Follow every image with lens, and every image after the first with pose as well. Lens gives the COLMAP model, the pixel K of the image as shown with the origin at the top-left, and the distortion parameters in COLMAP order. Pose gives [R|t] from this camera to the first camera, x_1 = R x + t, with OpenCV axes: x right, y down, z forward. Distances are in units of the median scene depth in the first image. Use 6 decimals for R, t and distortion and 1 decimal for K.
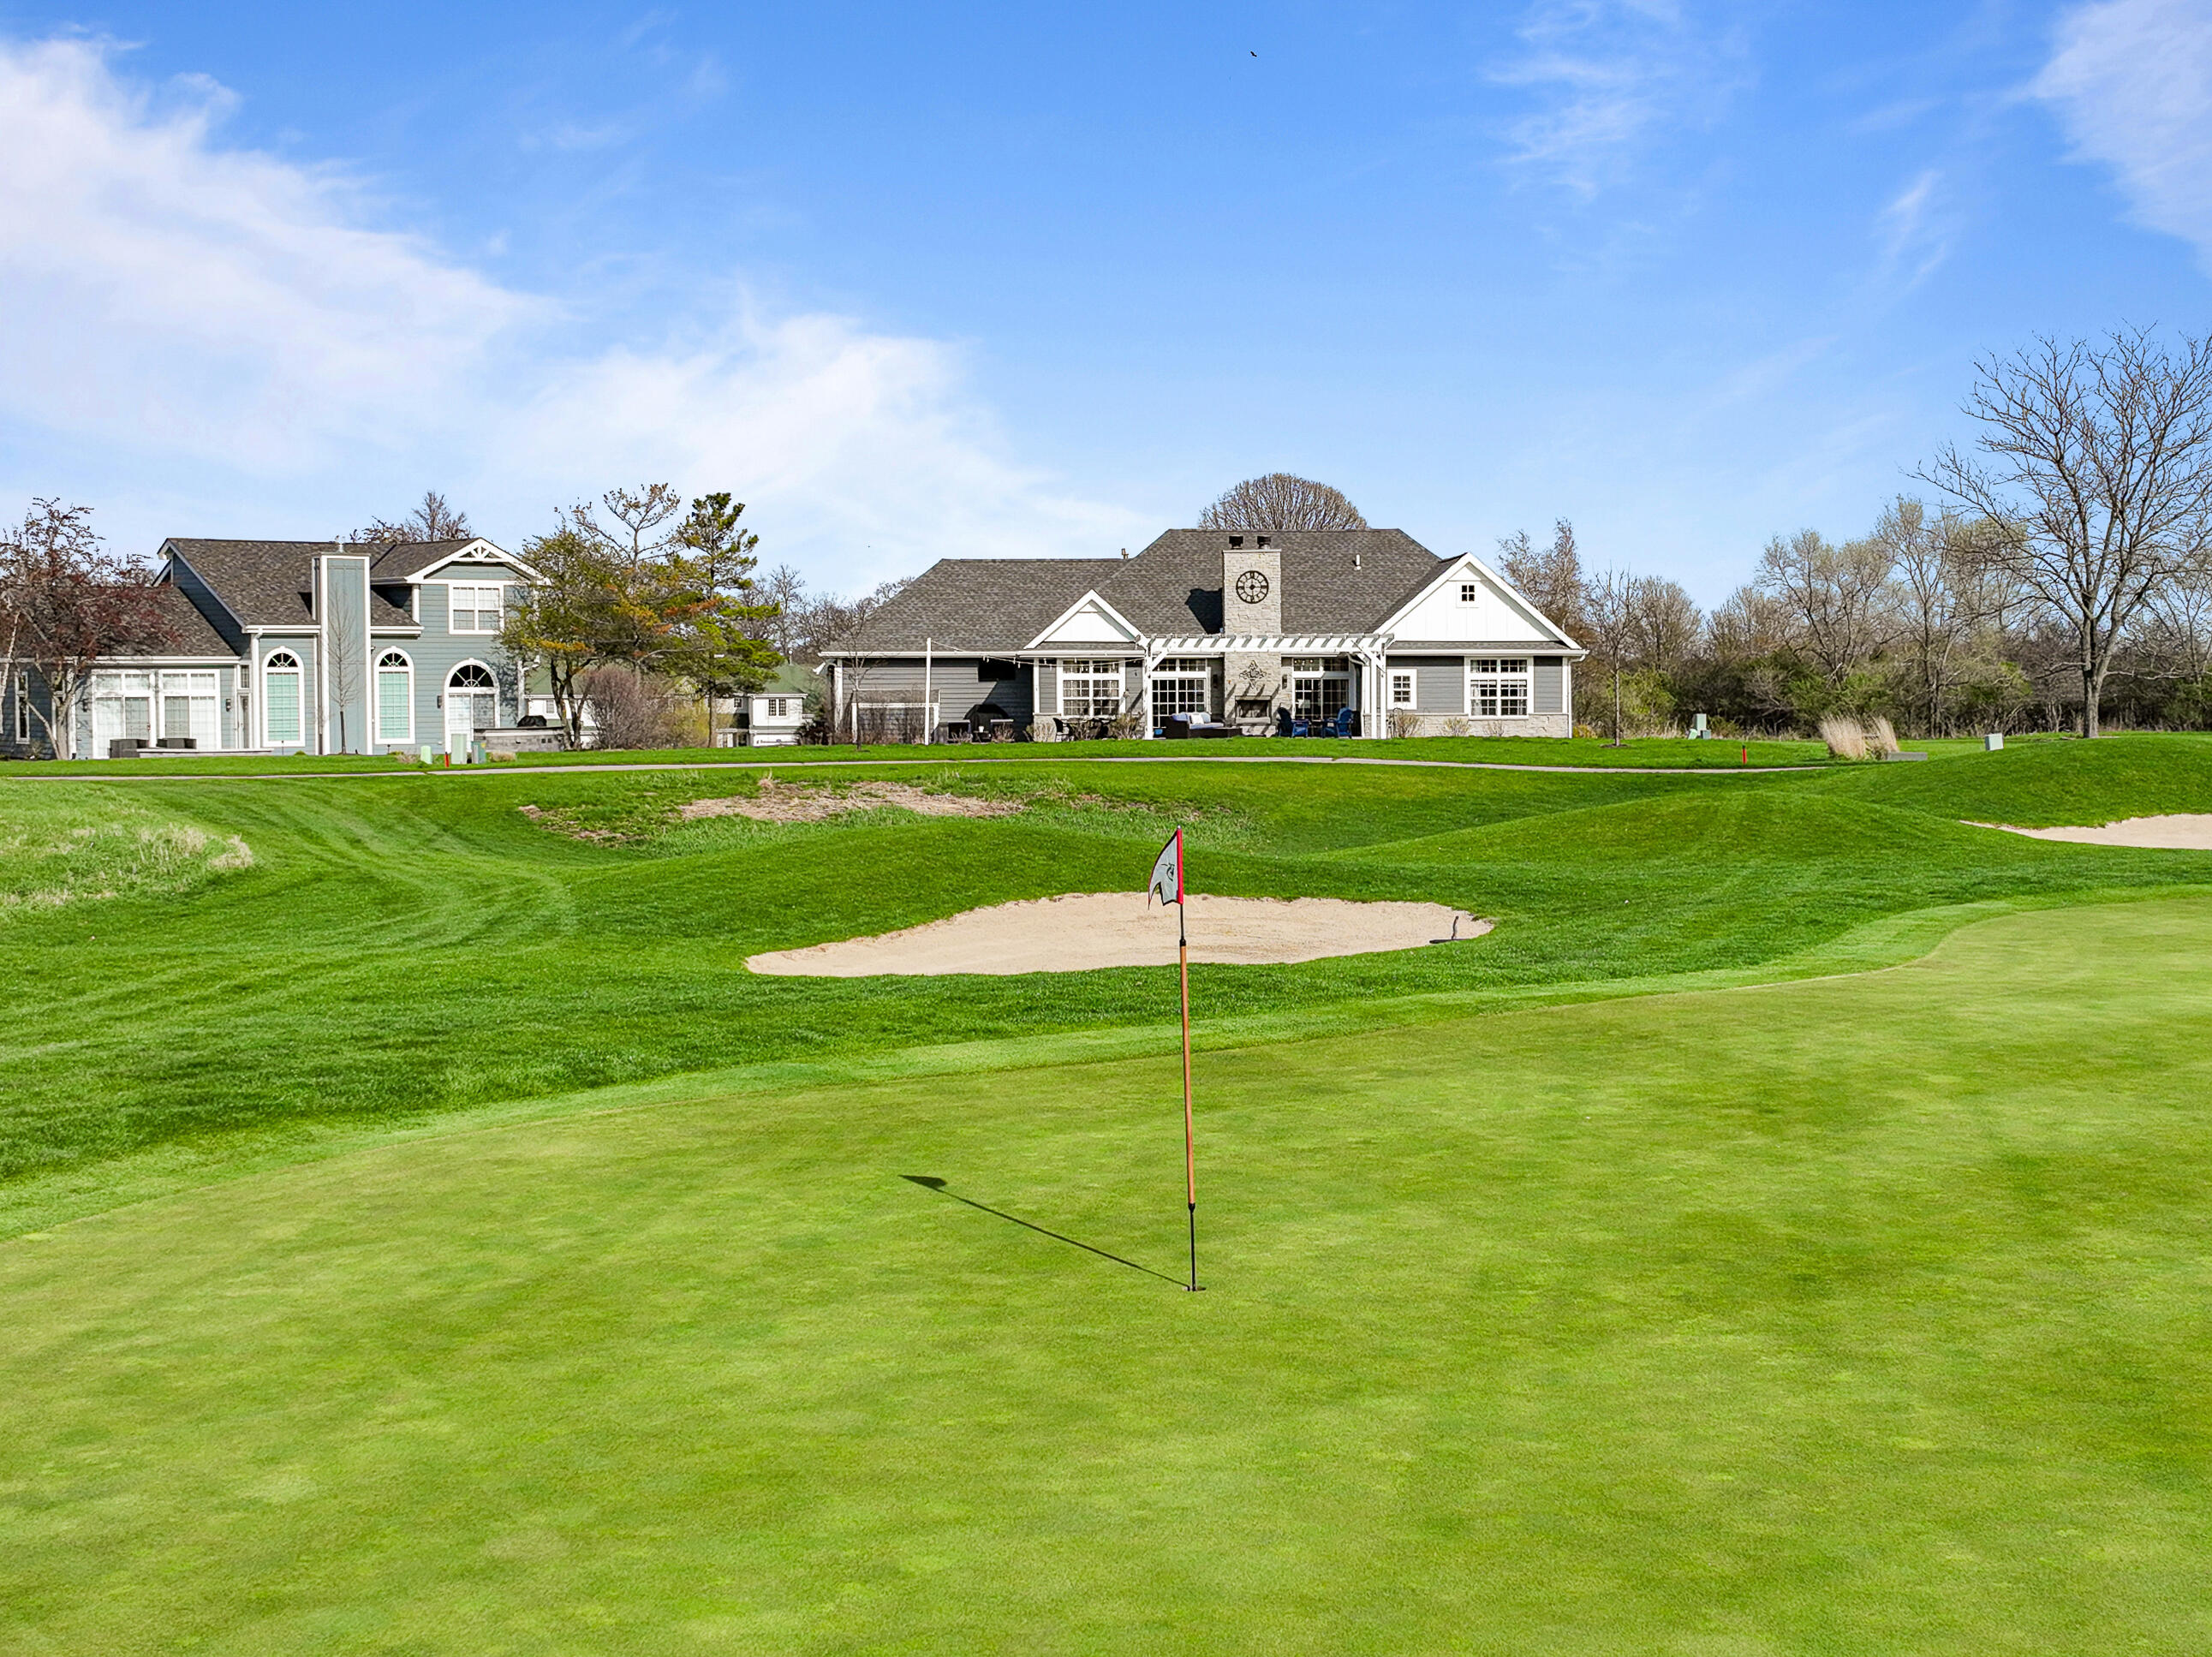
lens RADIAL K [[2935.2, 0, 1106.0], [0, 2935.2, 828.5], [0, 0, 1]] dist [-0.308067, 0.058458]
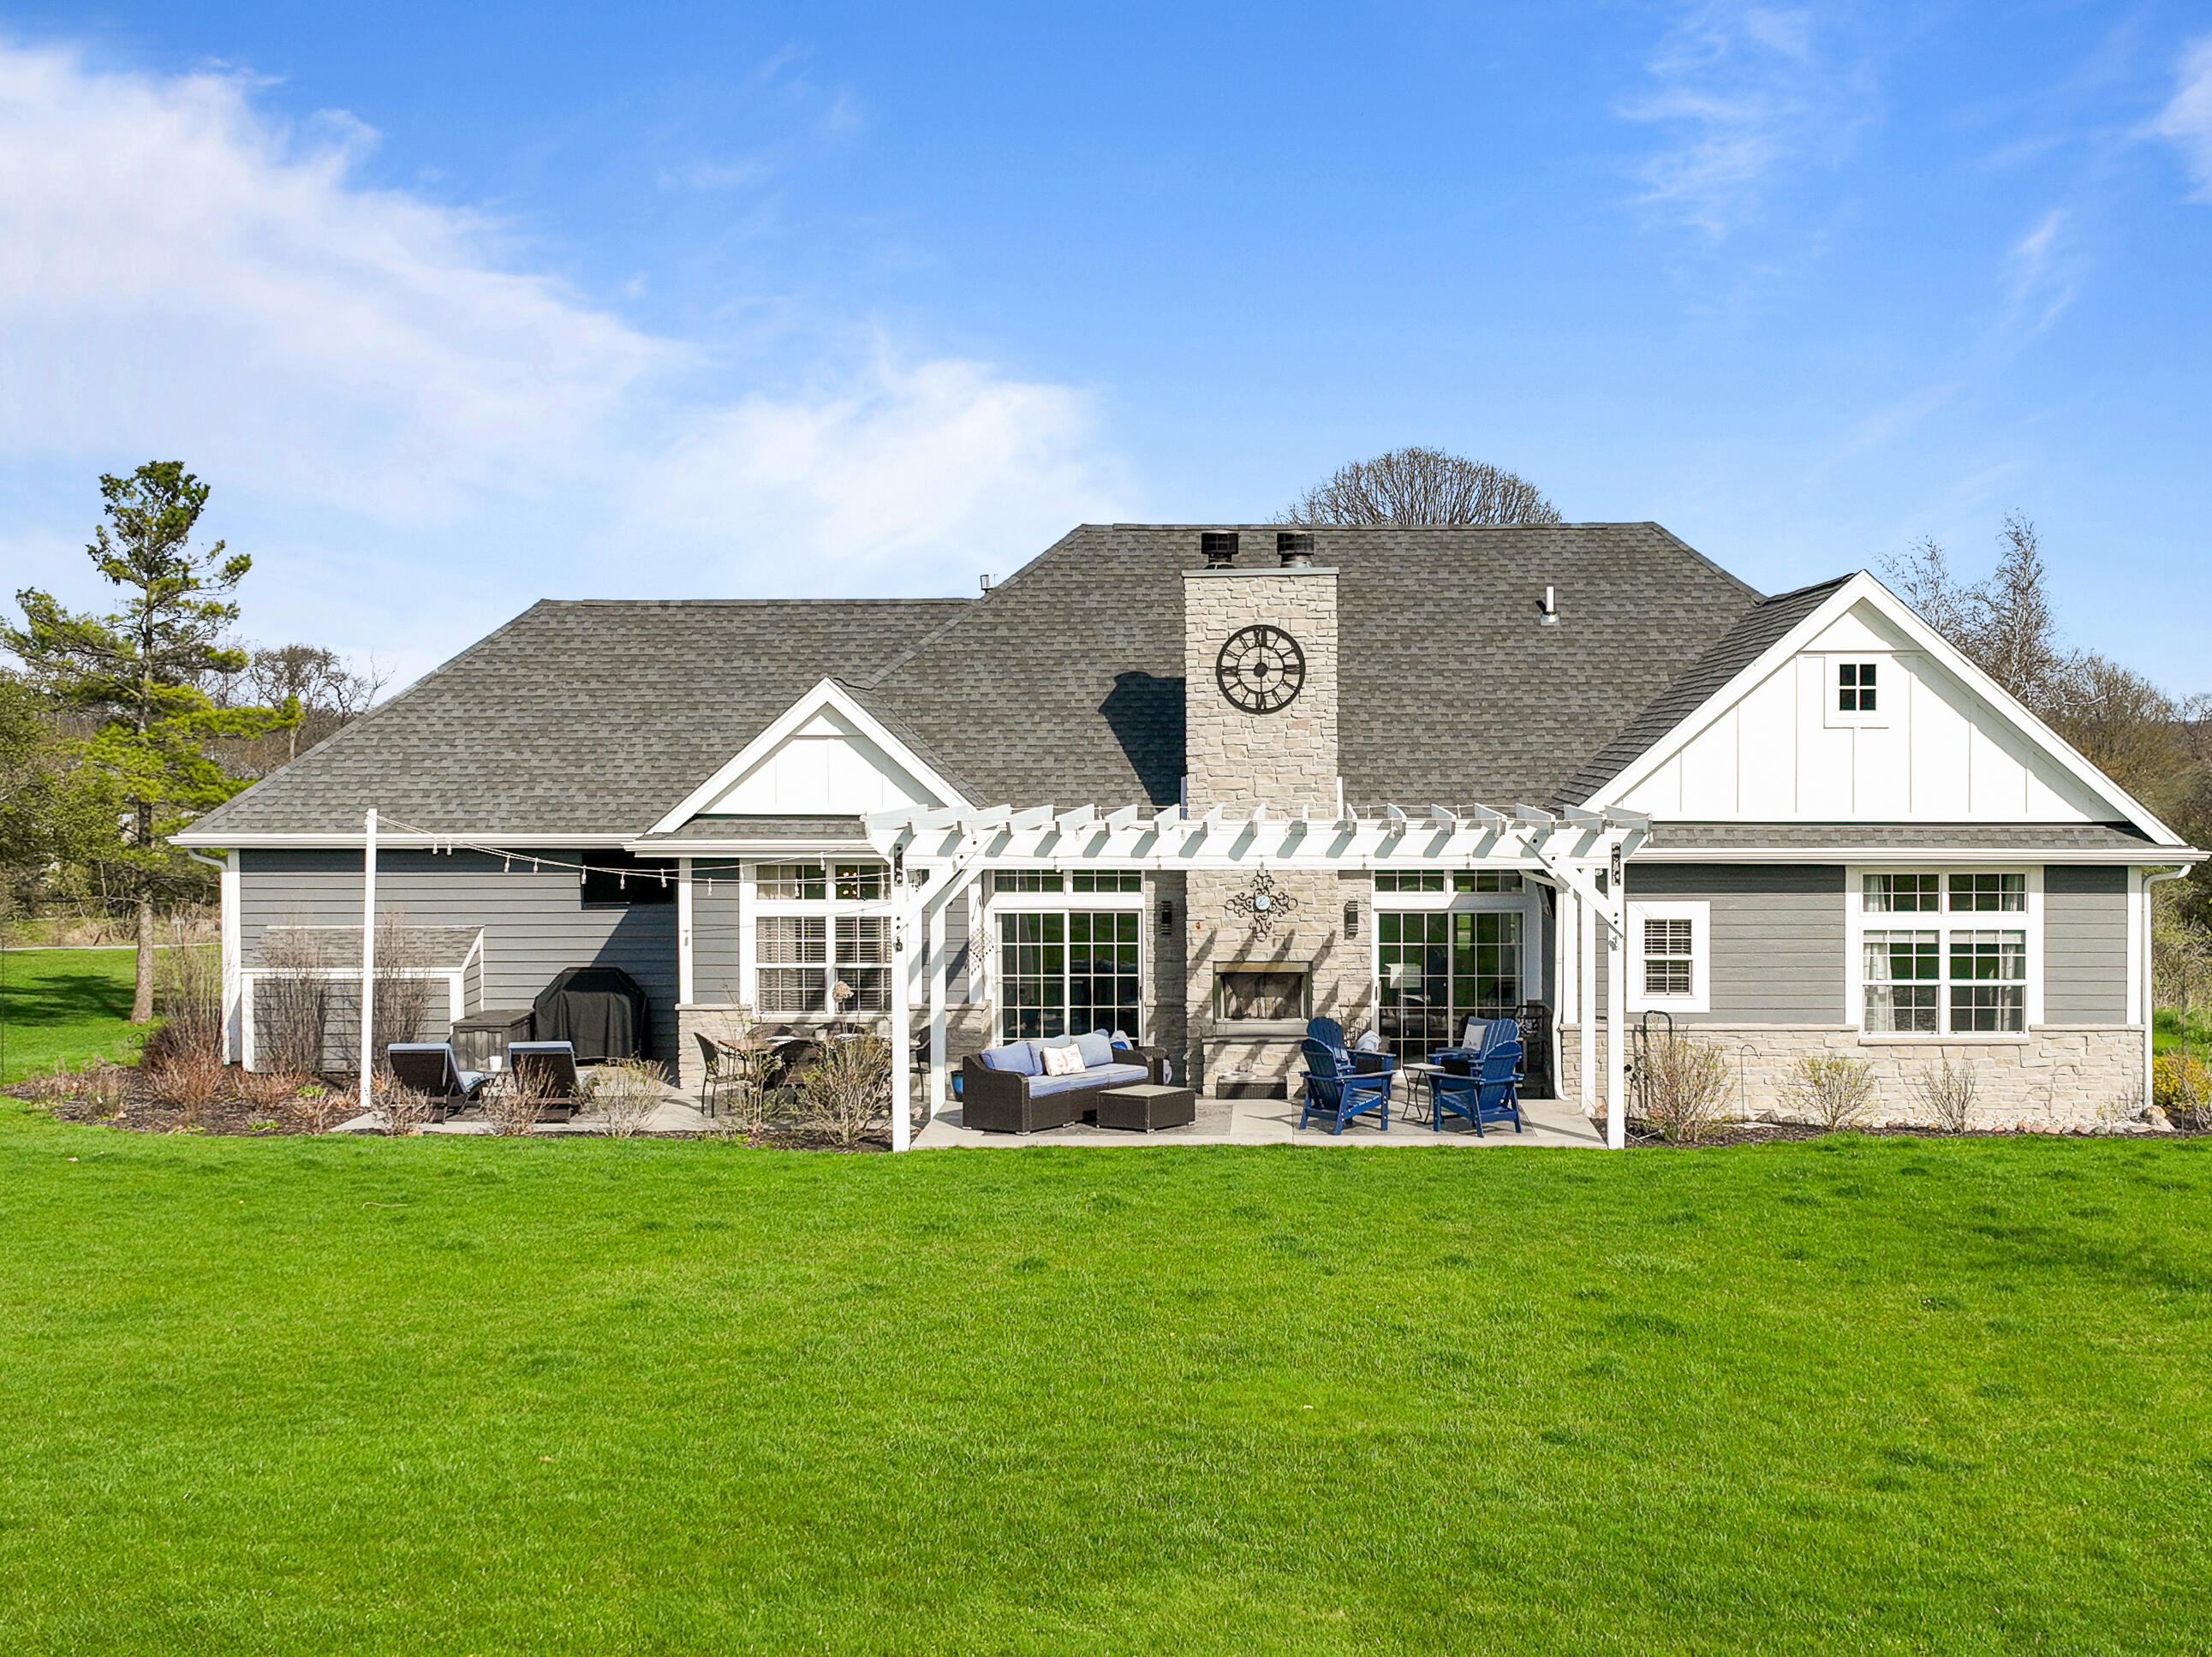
lens RADIAL K [[2987.4, 0, 1106.0], [0, 2987.4, 828.5], [0, 0, 1]] dist [-0.126813, 0.027968]
pose [[0.998395, 0.002836, -0.056571, 0.051871], [-0.004067, 0.999757, -0.021655, -0.053966], [0.056496, 0.021851, 0.998164, 0.619373]]
